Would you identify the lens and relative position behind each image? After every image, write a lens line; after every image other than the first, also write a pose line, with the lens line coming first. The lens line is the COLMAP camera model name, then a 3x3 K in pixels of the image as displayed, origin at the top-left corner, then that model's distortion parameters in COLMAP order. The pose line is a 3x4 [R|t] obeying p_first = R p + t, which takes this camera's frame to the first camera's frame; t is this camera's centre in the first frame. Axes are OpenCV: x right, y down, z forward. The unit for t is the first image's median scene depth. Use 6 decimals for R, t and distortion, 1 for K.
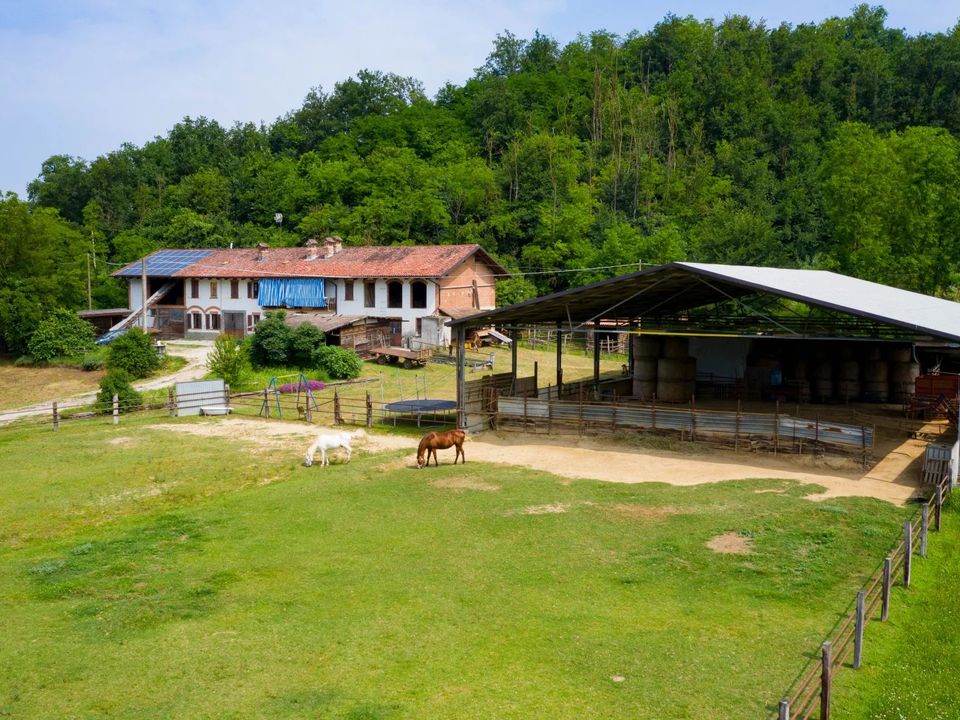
lens RADIAL K [[1008.6, 0, 480.3], [0, 1008.6, 368.0], [0, 0, 1]] dist [-0.024687, 0.000000]
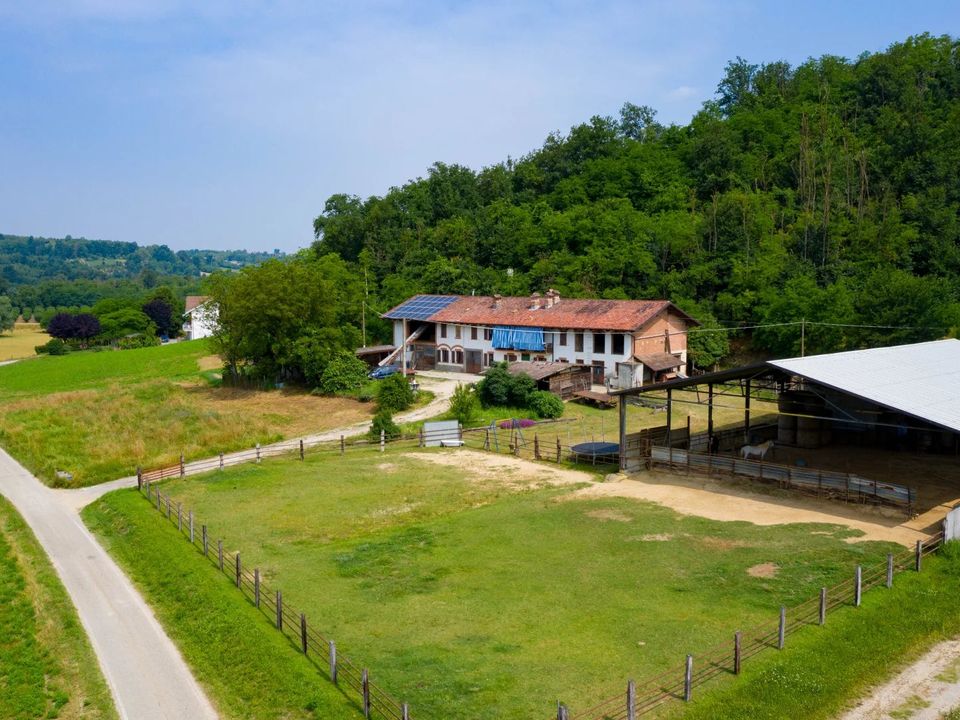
lens RADIAL K [[1008.6, 0, 479.8], [0, 1008.6, 357.5], [0, 0, 1]] dist [-0.024687, 0.000000]
pose [[0.968635, 0.016539, -0.247937, 0.103880], [-0.015931, 0.999863, 0.004458, -0.075057], [0.247977, -0.000368, 0.968766, -0.296133]]
